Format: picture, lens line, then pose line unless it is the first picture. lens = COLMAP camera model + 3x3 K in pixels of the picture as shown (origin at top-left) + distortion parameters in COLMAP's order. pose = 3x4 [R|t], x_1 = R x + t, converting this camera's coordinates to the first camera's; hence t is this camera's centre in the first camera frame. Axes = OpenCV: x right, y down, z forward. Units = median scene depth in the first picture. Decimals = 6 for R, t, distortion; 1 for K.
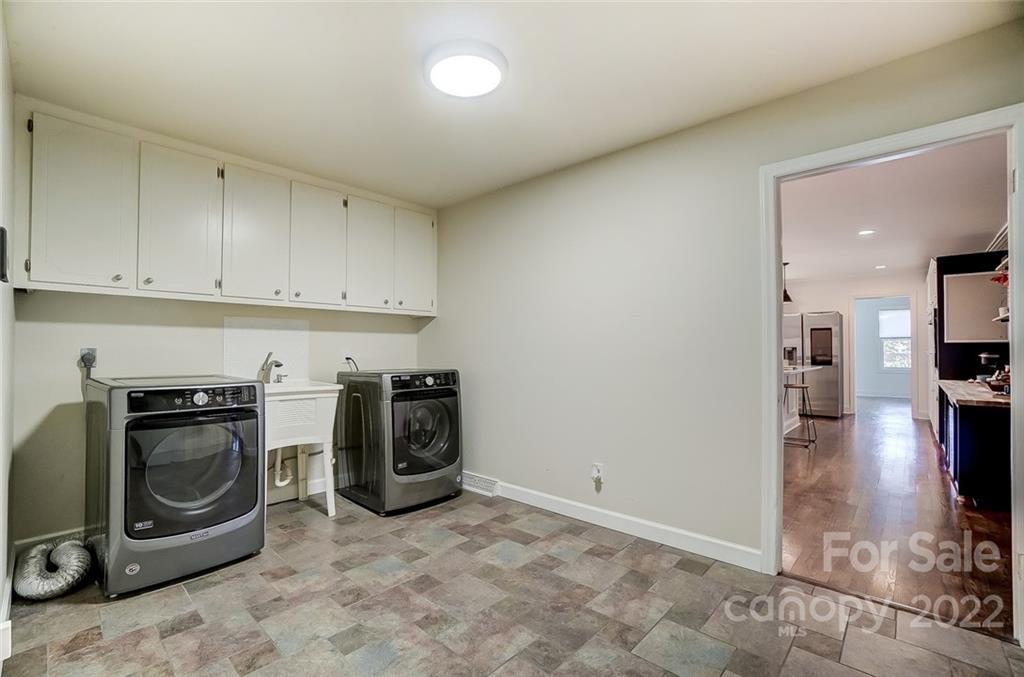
lens RADIAL K [[456.4, 0, 511.0], [0, 456.4, 338.4], [0, 0, 1]] dist [-0.016659, 0.003178]
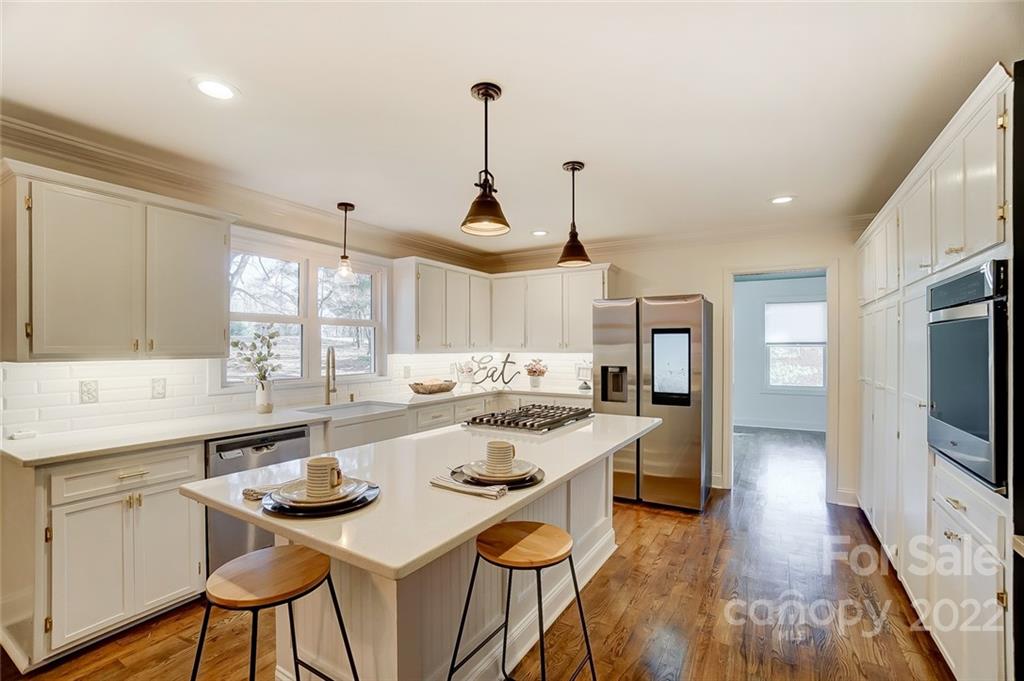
lens RADIAL K [[456.4, 0, 516.6], [0, 456.4, 346.4], [0, 0, 1]] dist [-0.016659, 0.003178]
pose [[0.979385, 0.001863, 0.201994, 0.424572], [-0.006775, 0.999698, 0.023627, -0.013964], [-0.201889, -0.024509, 0.979102, 0.555347]]
